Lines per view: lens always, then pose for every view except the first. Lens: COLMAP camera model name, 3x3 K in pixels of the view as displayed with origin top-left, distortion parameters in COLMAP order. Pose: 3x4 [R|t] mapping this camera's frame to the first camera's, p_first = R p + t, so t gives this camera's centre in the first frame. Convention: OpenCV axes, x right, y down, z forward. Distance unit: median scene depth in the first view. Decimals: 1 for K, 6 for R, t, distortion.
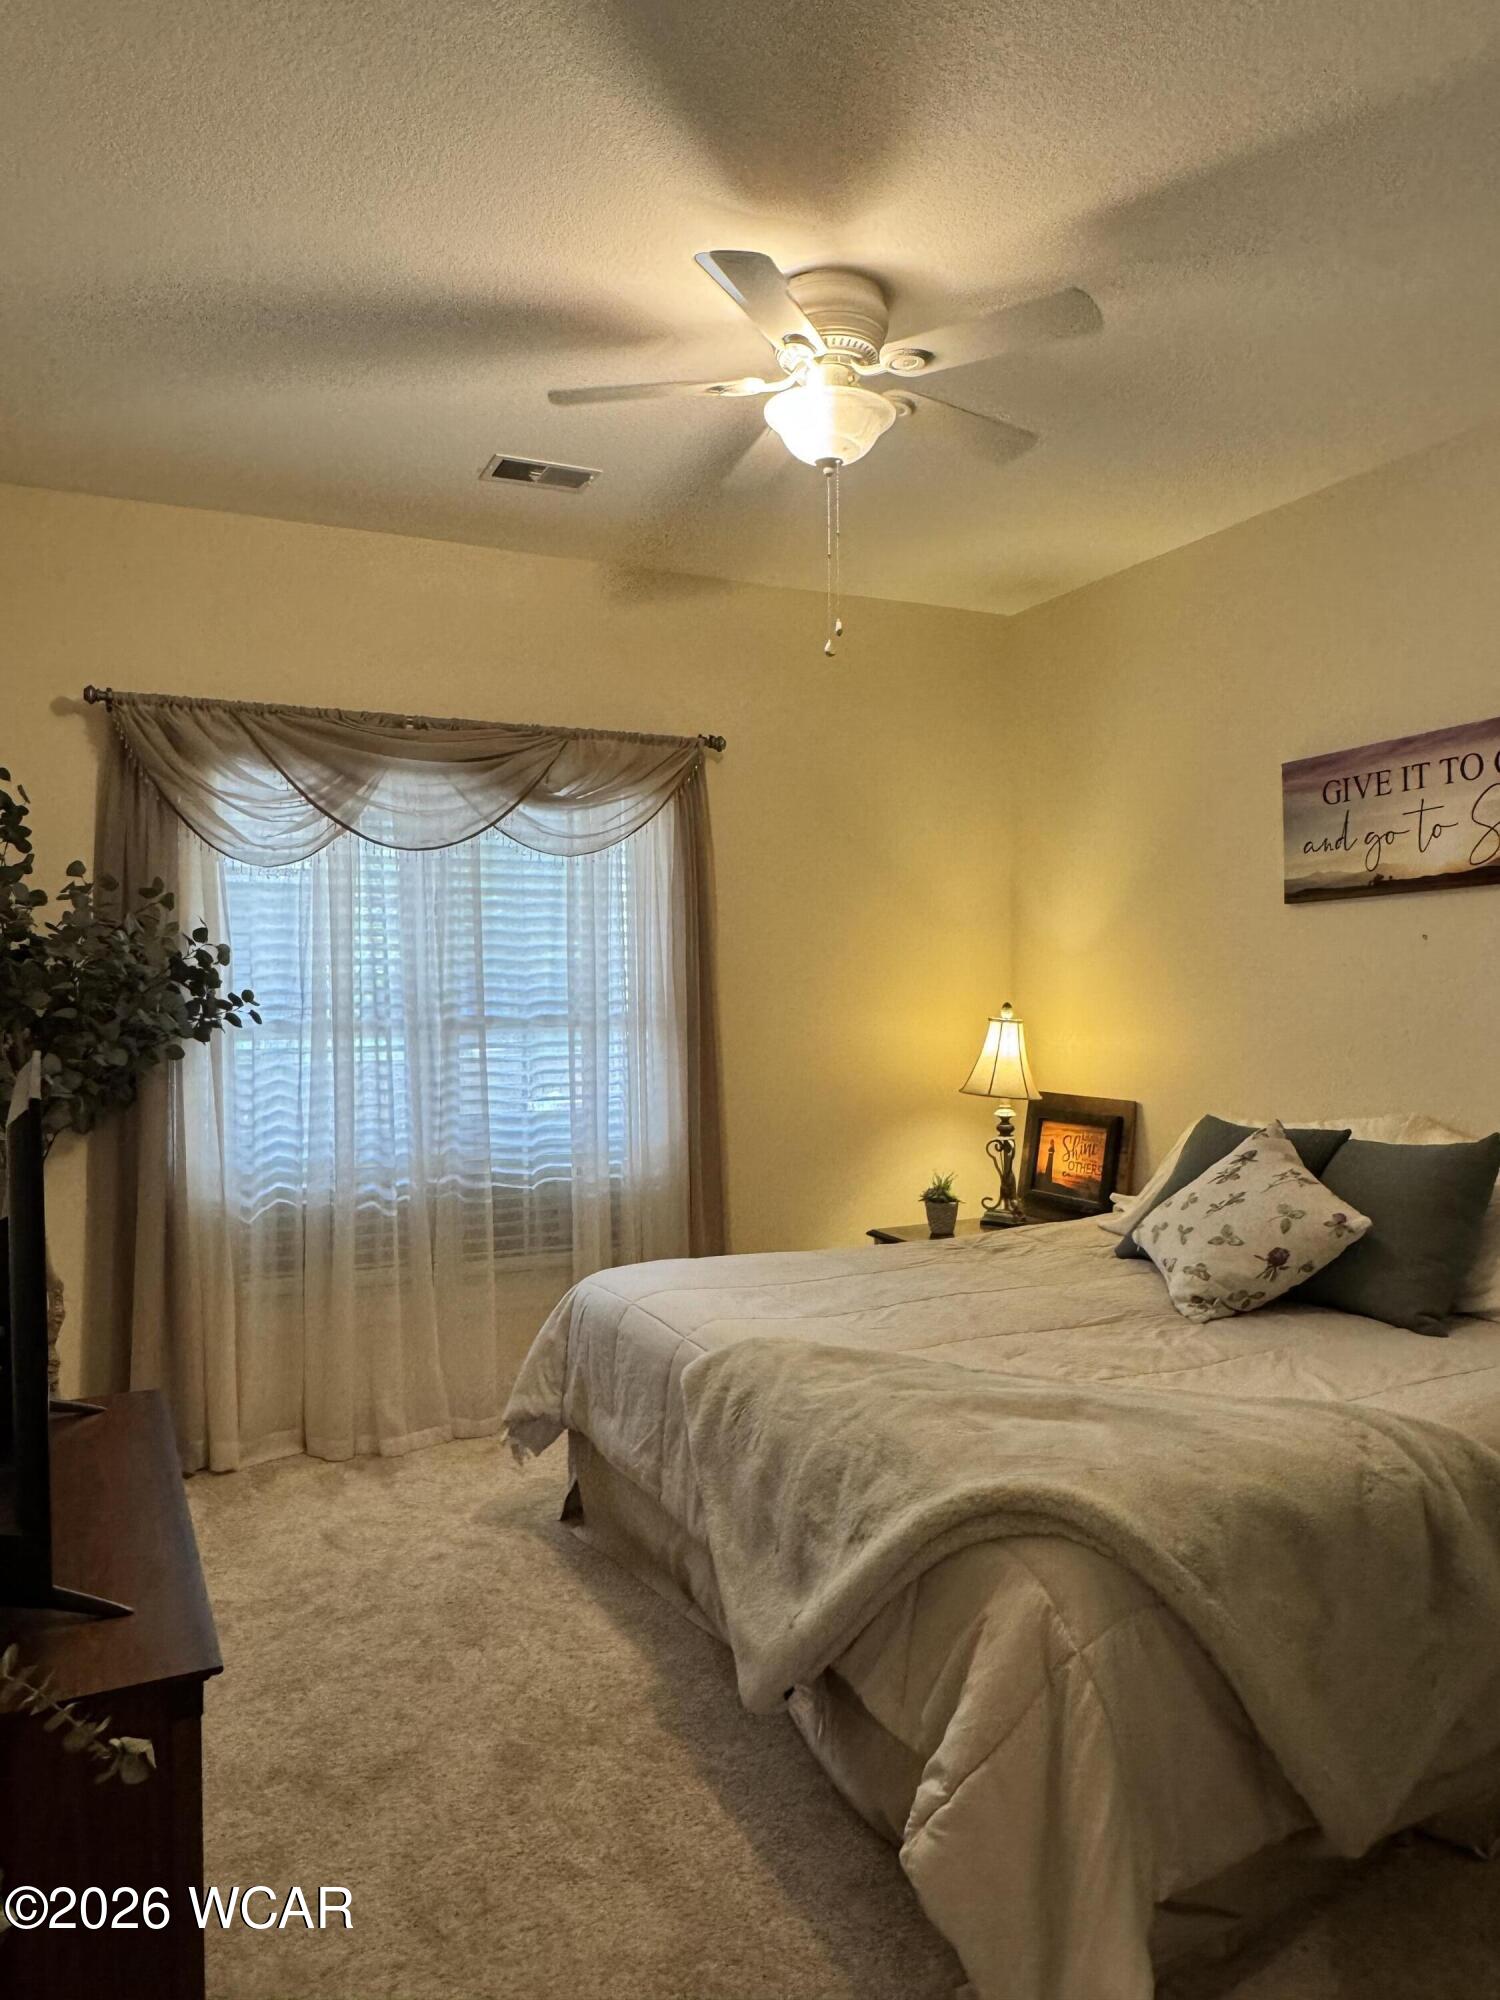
lens RADIAL K [[1356.0, 0, 746.5], [0, 1356.0, 998.8], [0, 0, 1]] dist [-0.008734, 0.004823]
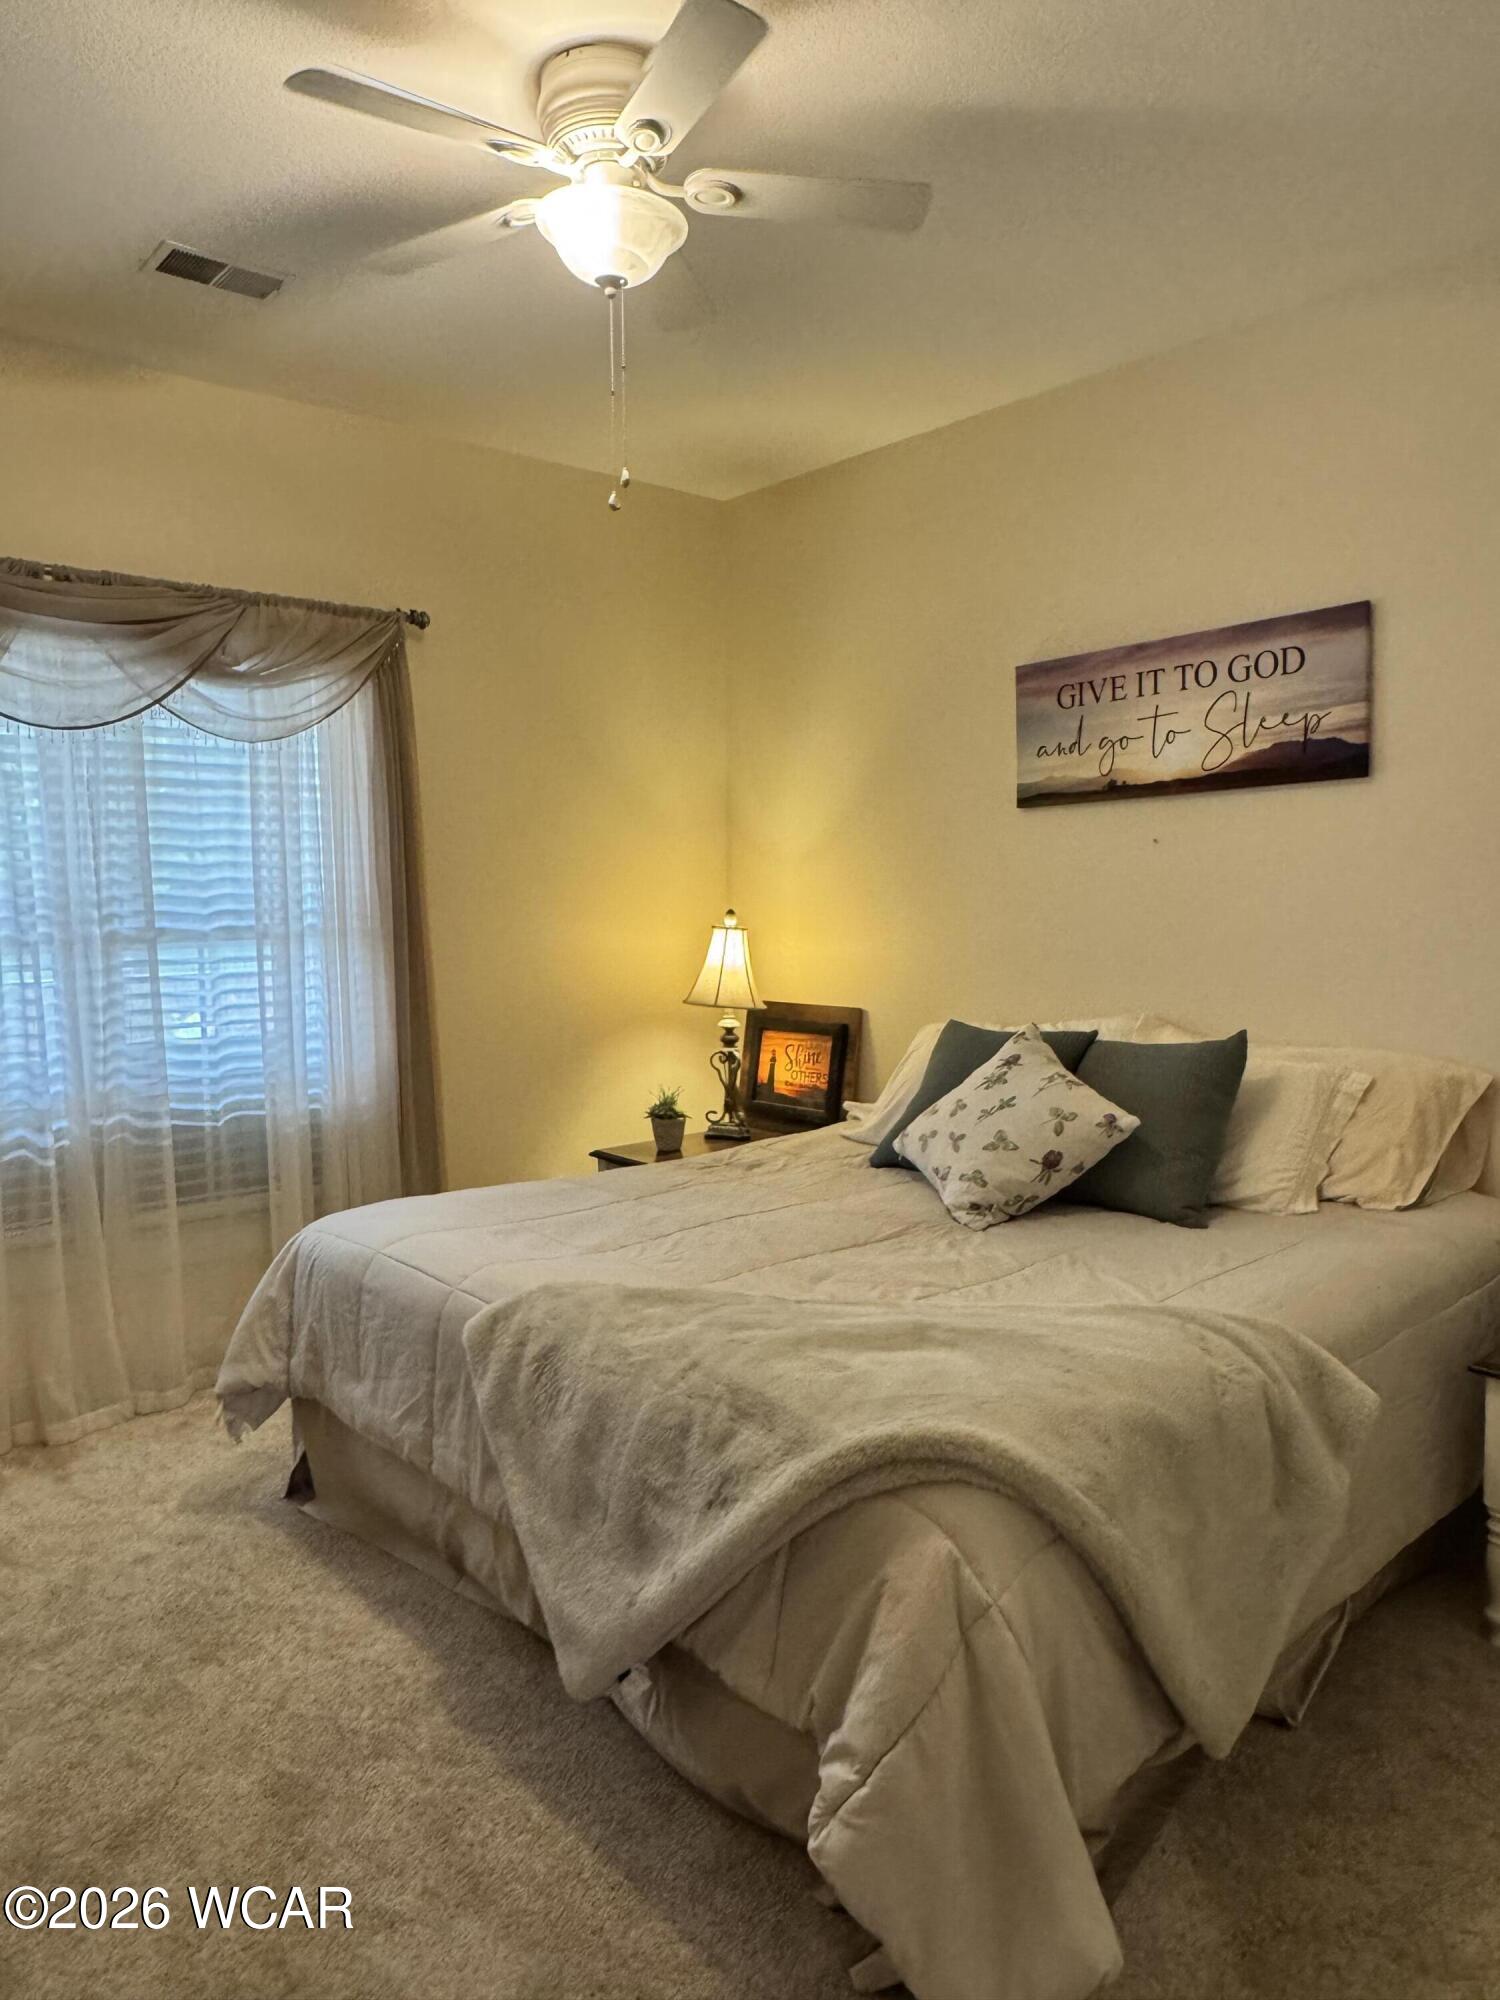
lens RADIAL K [[1356.0, 0, 746.5], [0, 1356.0, 998.8], [0, 0, 1]] dist [-0.008734, 0.004823]
pose [[0.962944, -0.023668, 0.268660, -0.078494], [0.006183, 0.997818, 0.065740, 0.004202], [-0.269629, -0.061643, 0.960989, 0.092008]]
